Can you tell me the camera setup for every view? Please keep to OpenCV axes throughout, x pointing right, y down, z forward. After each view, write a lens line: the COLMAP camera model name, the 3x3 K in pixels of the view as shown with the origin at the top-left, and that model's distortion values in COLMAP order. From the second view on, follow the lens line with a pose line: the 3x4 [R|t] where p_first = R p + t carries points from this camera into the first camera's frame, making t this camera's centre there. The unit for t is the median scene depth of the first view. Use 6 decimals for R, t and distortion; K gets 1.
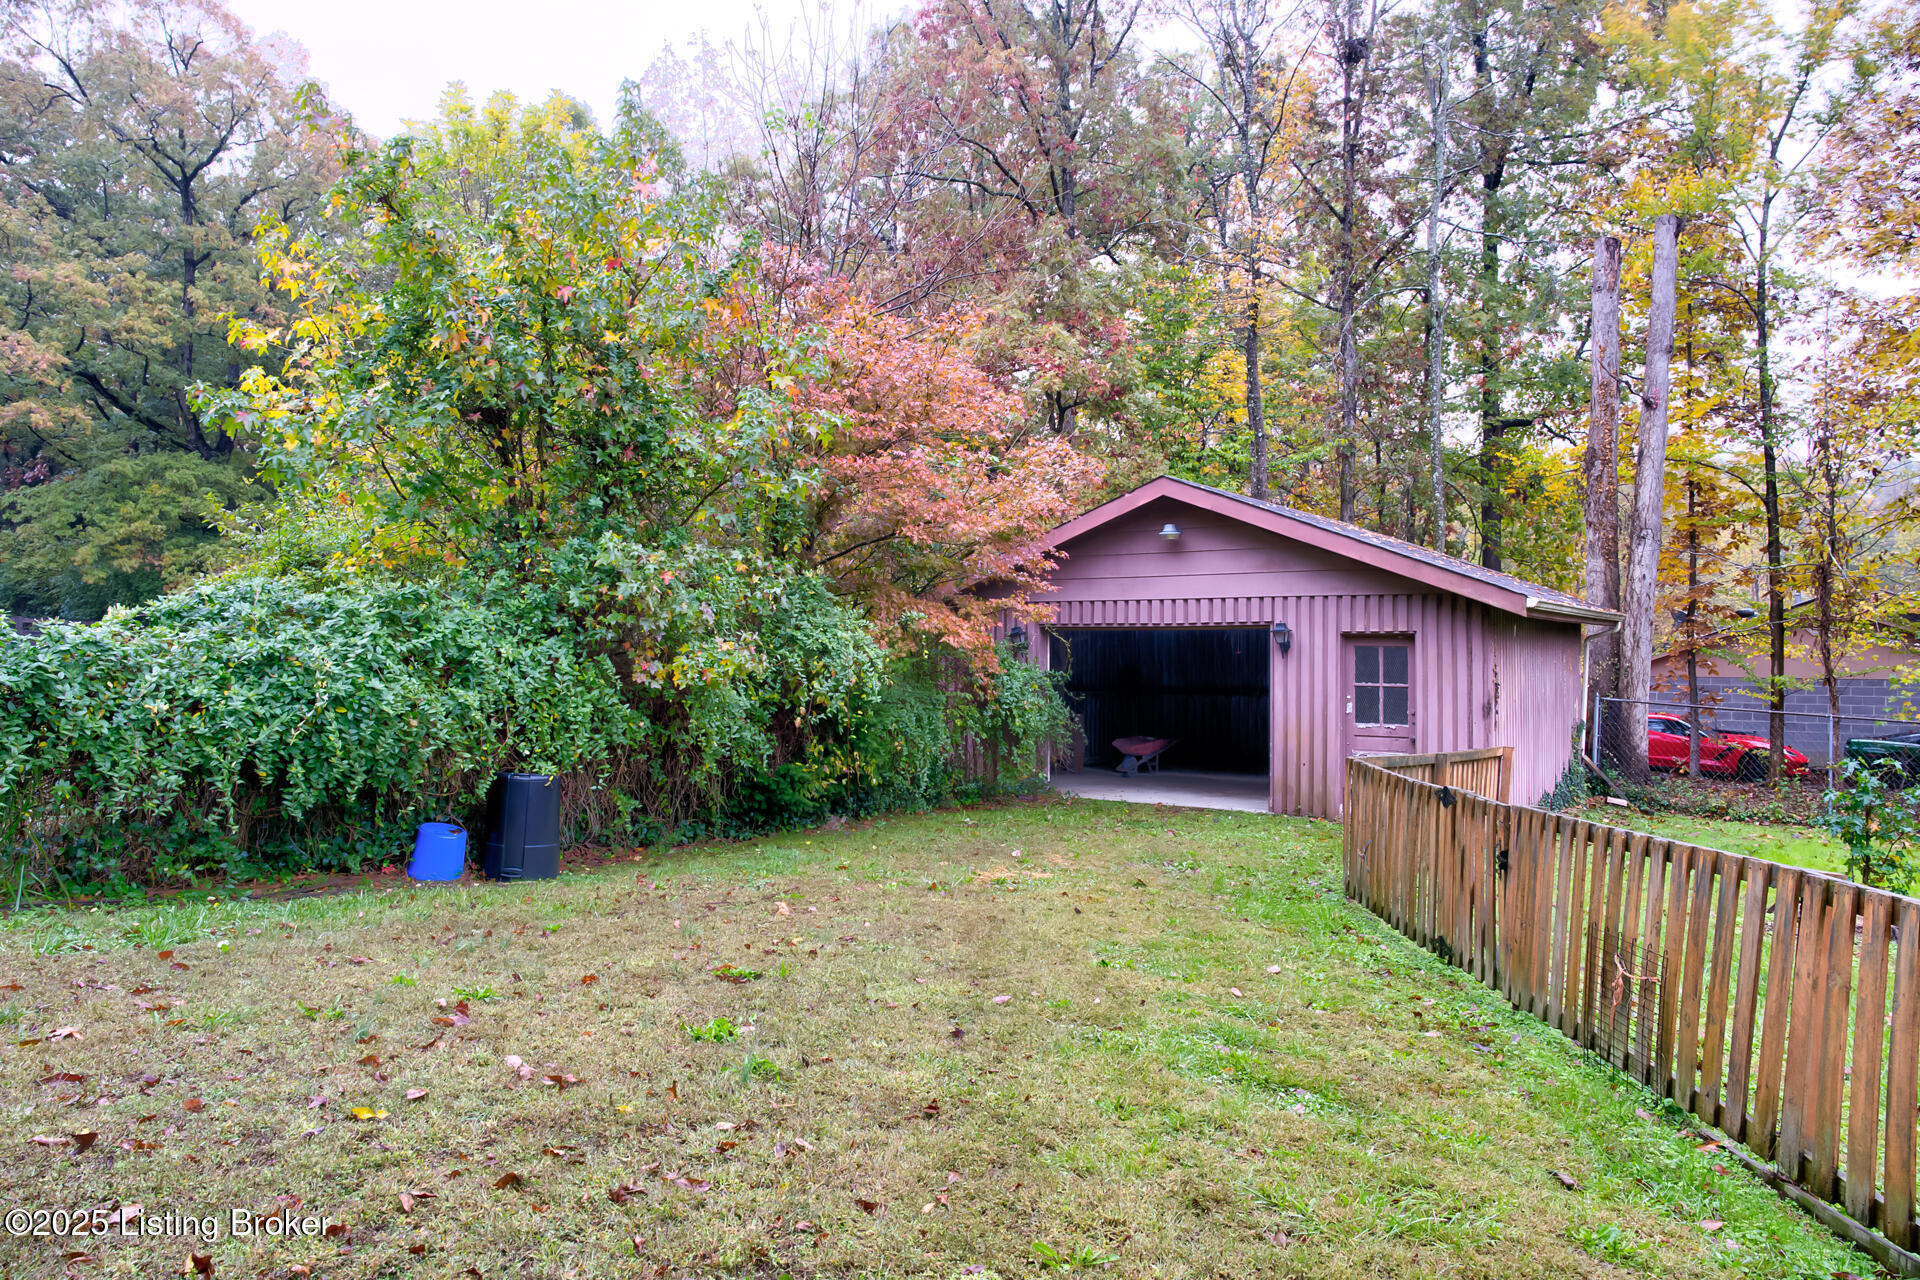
lens RADIAL K [[1296.0, 0, 966.6], [0, 1296.0, 636.6], [0, 0, 1]] dist [-0.031478, 0.029799]
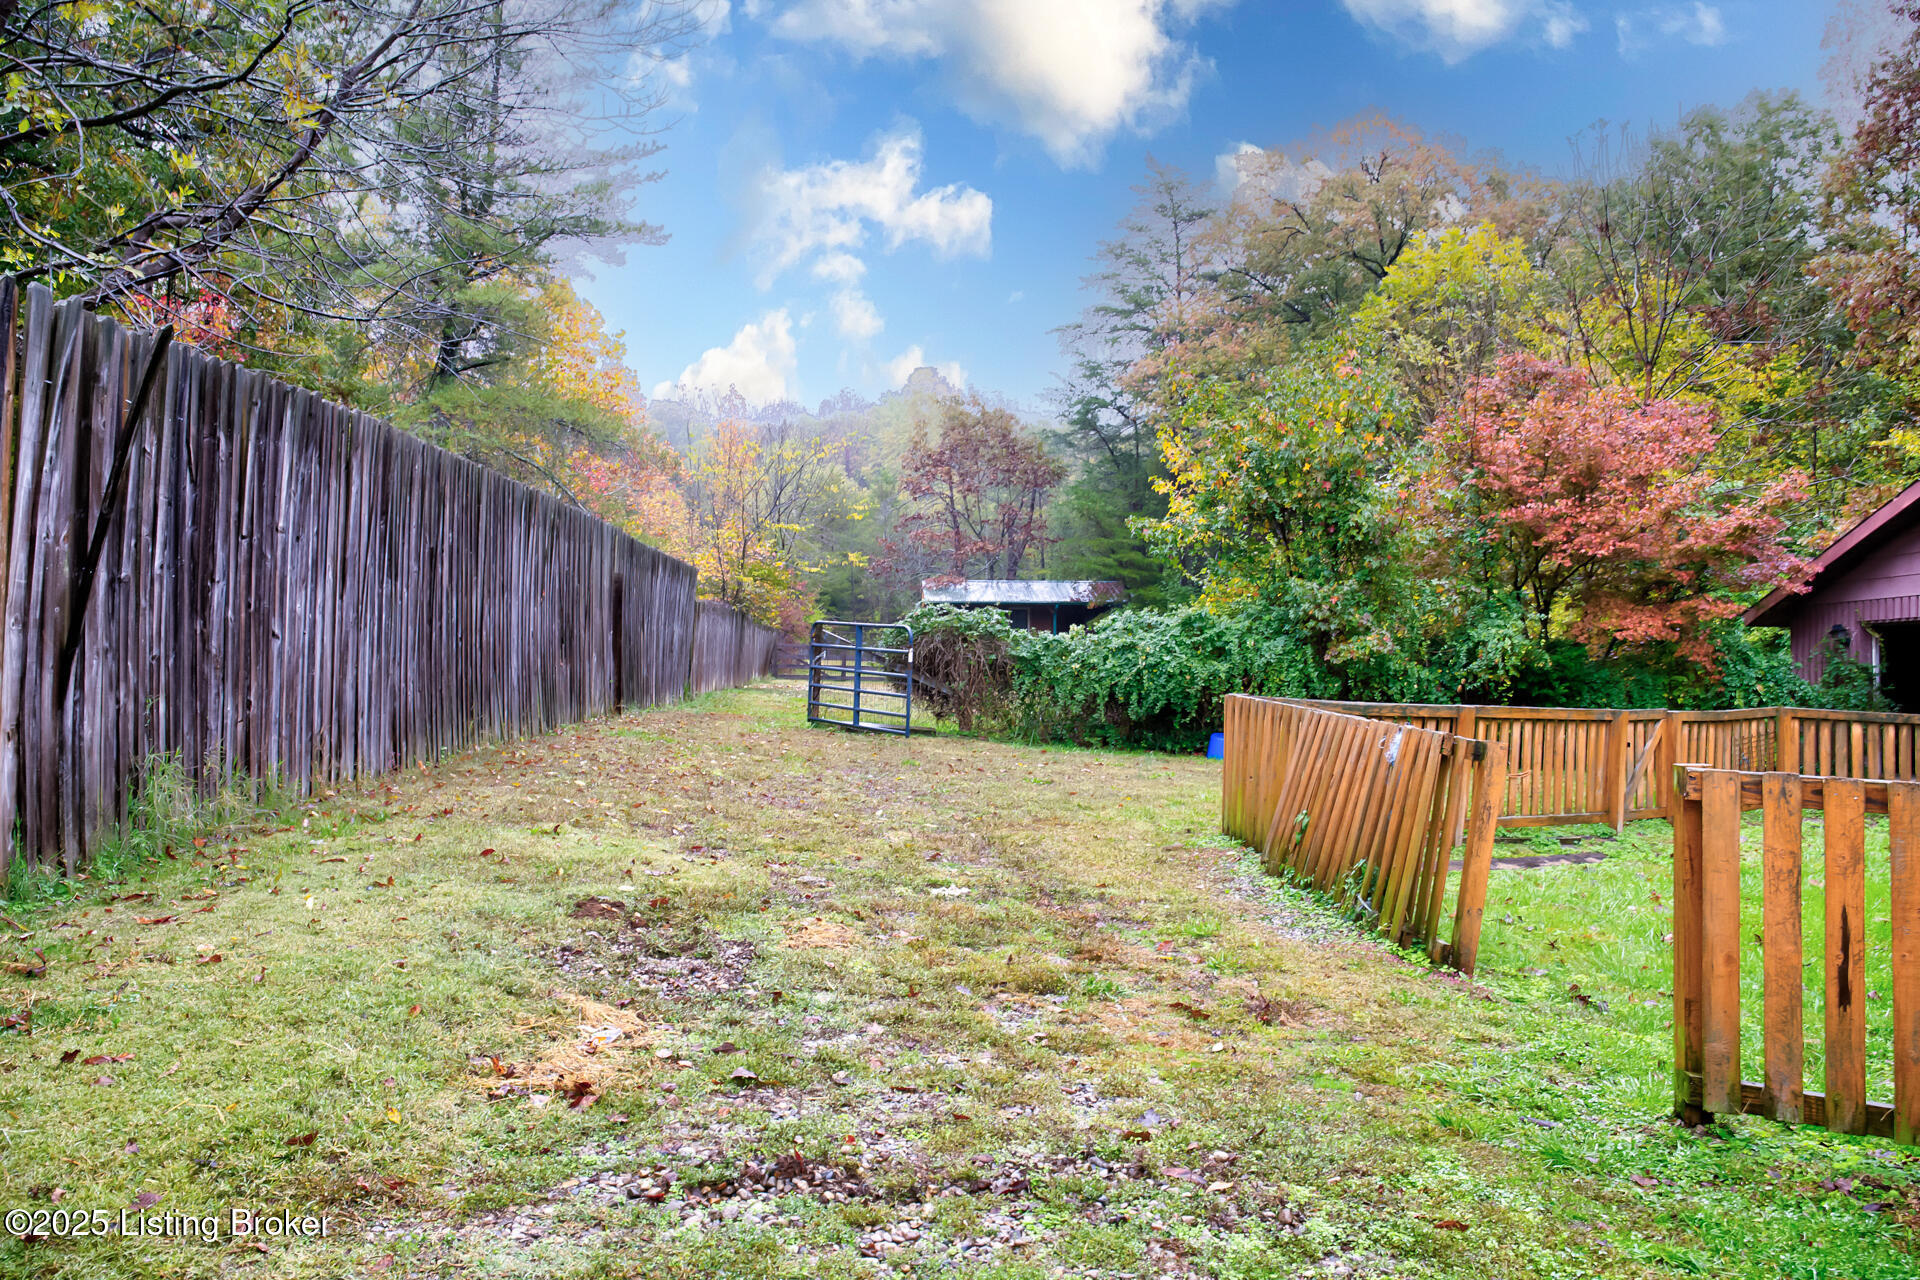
lens RADIAL K [[1619.0, 0, 961.7], [0, 1619.0, 639.1], [0, 0, 1]] dist [-0.019307, 0.010354]
pose [[0.598857, -0.033083, -0.800173, 0.791371], [0.009388, 0.999368, -0.034293, 0.050824], [0.800801, 0.013025, 0.598789, -0.460318]]
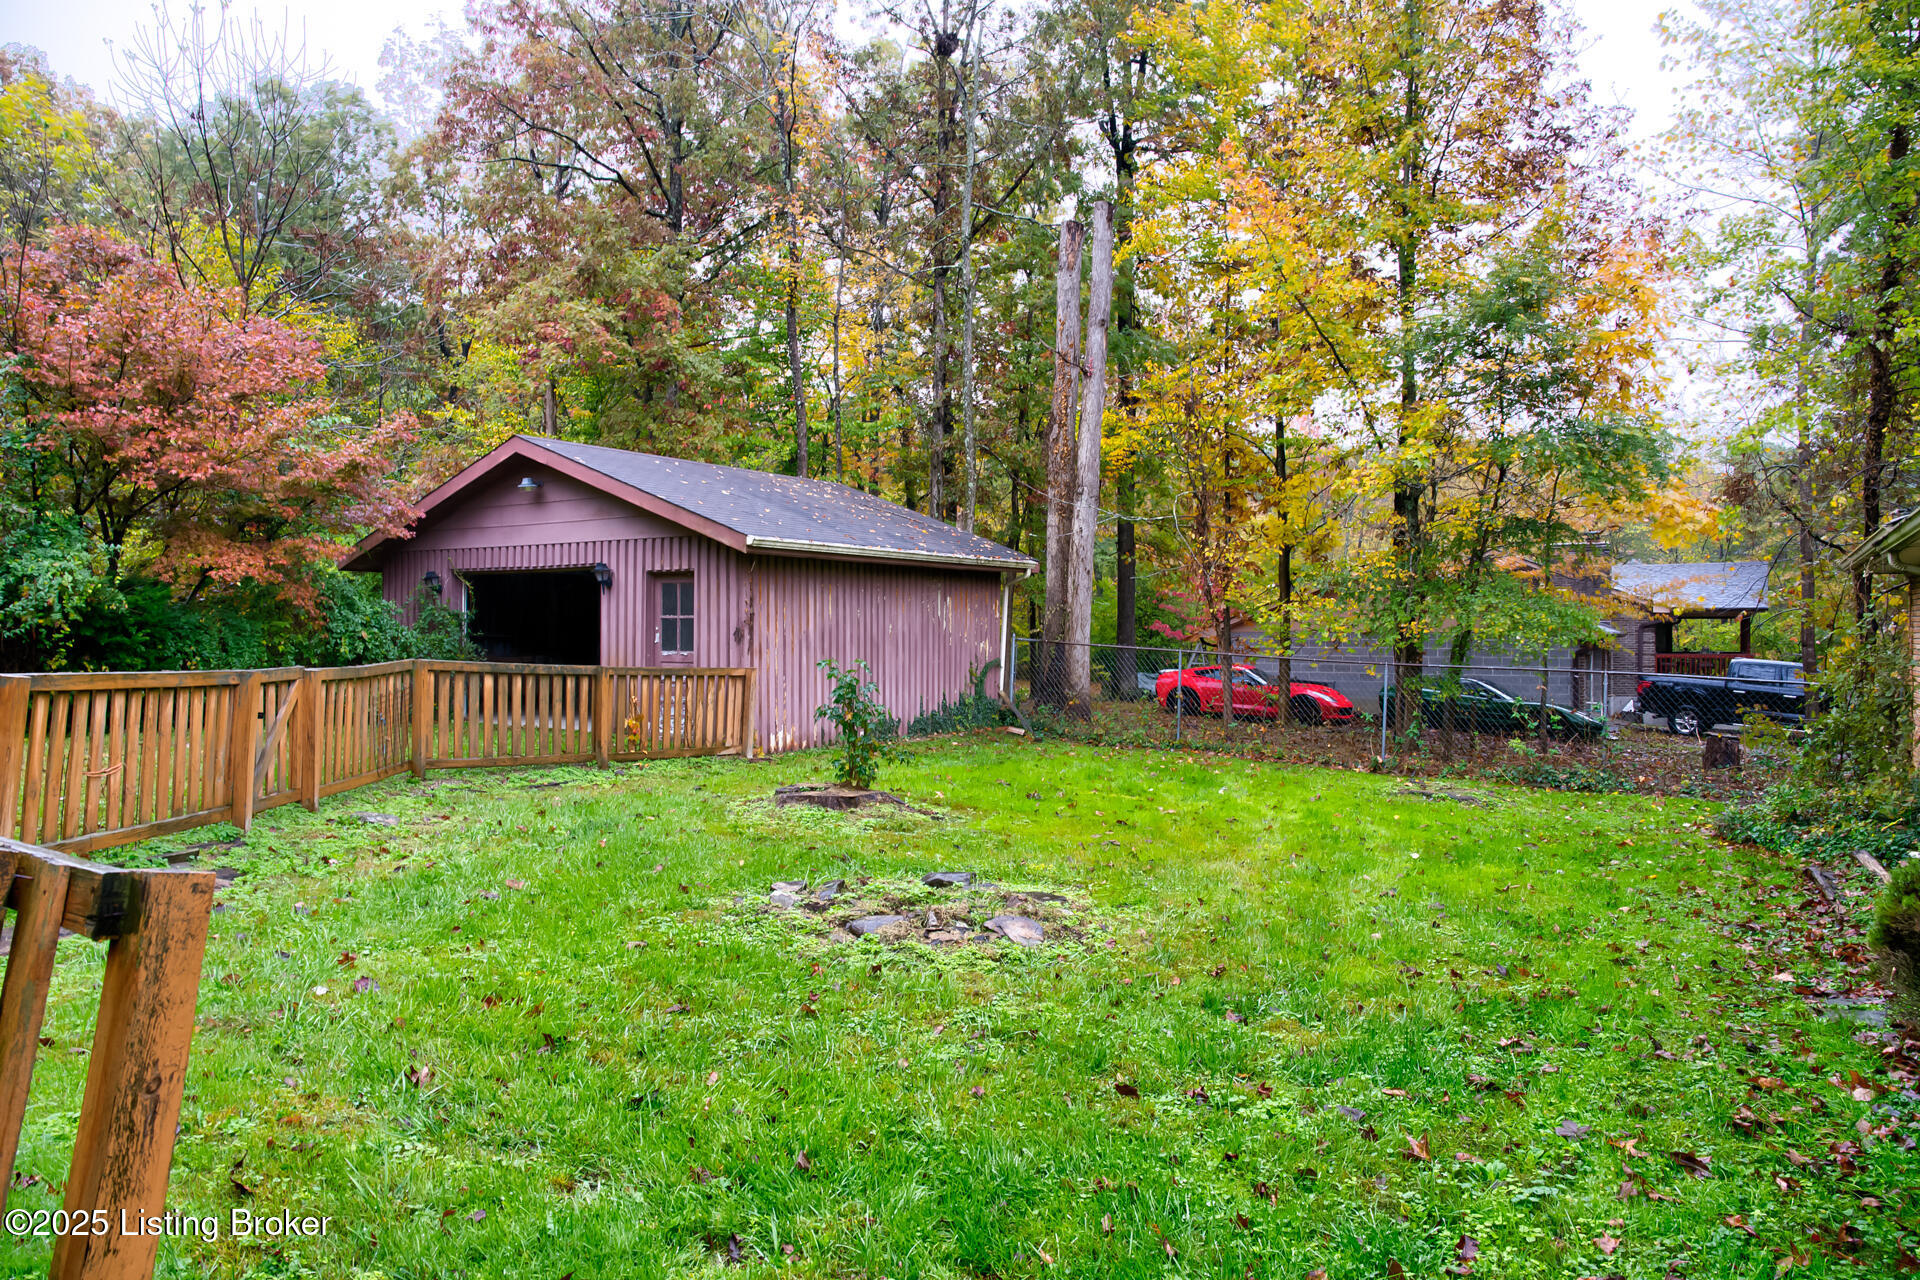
lens RADIAL K [[1296.0, 0, 969.0], [0, 1296.0, 635.9], [0, 0, 1]] dist [-0.031478, 0.029799]
pose [[0.999707, -0.003932, 0.023870, 0.555479], [0.003639, 0.999918, 0.012292, 0.041254], [-0.023916, -0.012201, 0.999640, -0.145421]]
